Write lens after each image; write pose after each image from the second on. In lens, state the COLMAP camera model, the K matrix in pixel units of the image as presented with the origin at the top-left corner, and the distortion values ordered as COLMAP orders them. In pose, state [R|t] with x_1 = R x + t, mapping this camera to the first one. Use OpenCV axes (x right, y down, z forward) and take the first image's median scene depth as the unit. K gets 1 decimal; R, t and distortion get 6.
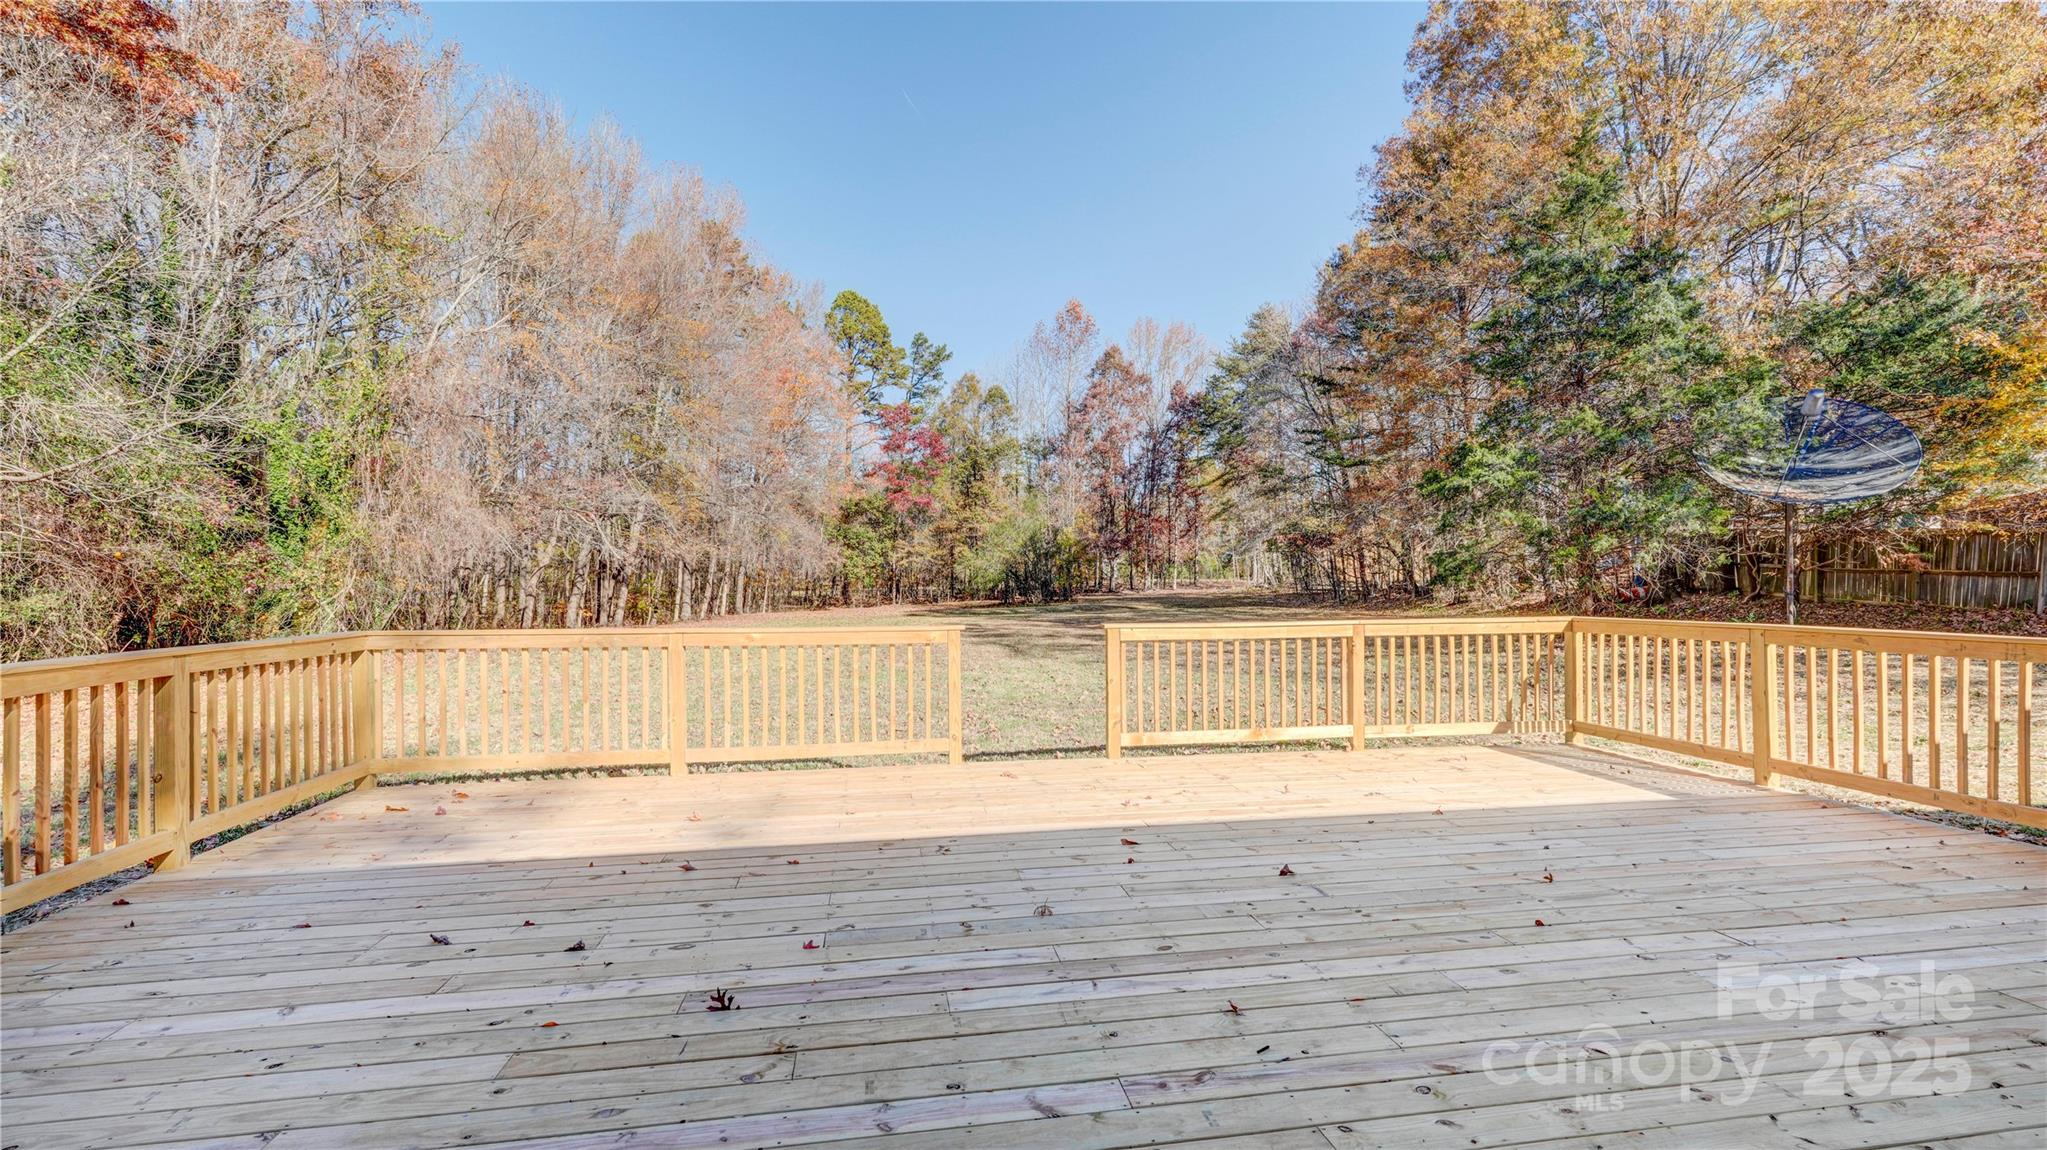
lens RADIAL K [[892.0, 0, 1027.7], [0, 892.0, 578.1], [0, 0, 1]] dist [0.003865, 0.000493]
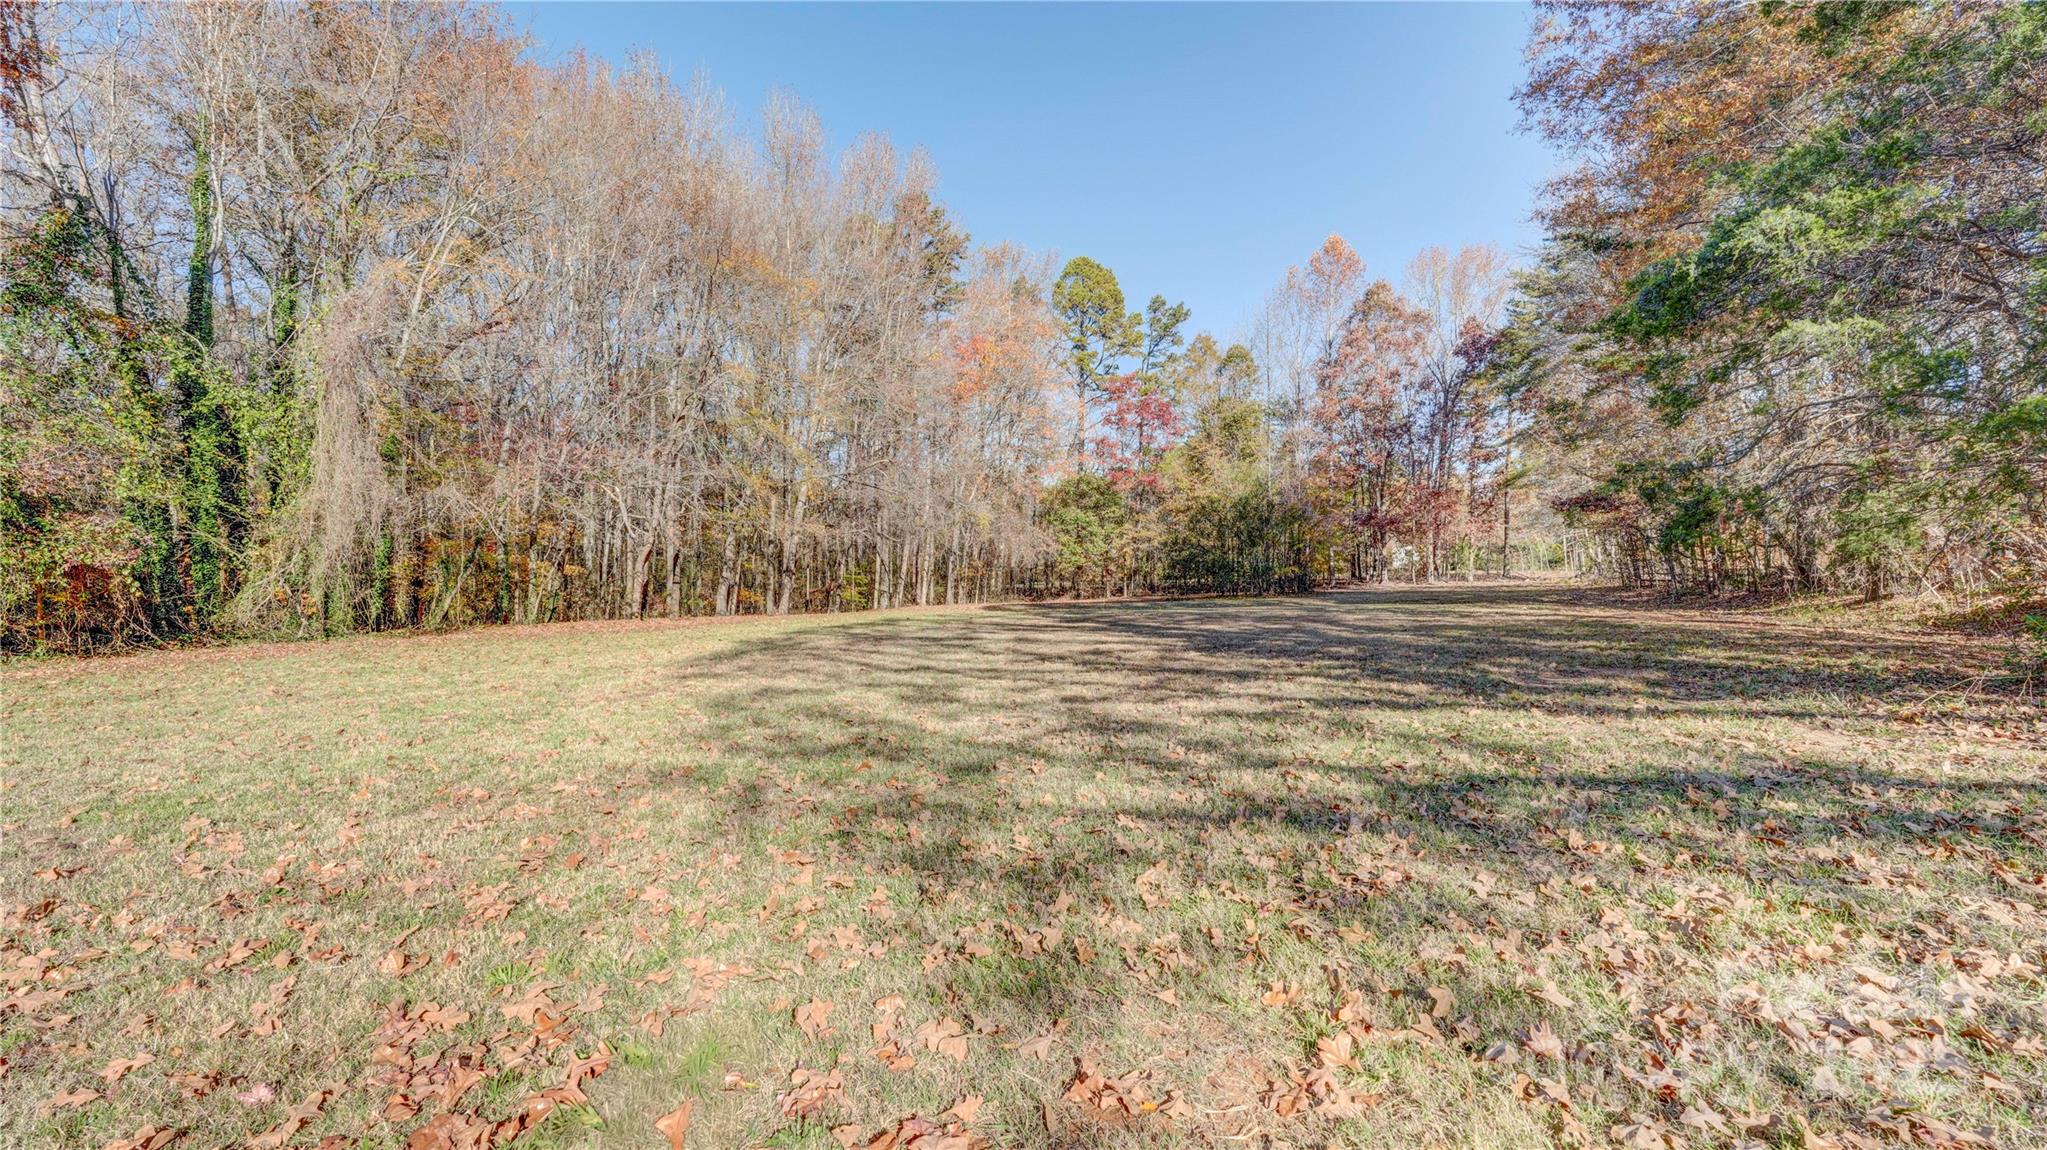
lens RADIAL K [[892.0, 0, 1020.0], [0, 892.0, 568.1], [0, 0, 1]] dist [0.003865, 0.000493]
pose [[0.929983, 0.000762, -0.367603, 0.087096], [0.000017, 0.999998, 0.002114, -0.000372], [0.367603, -0.001972, 0.929981, 0.119601]]
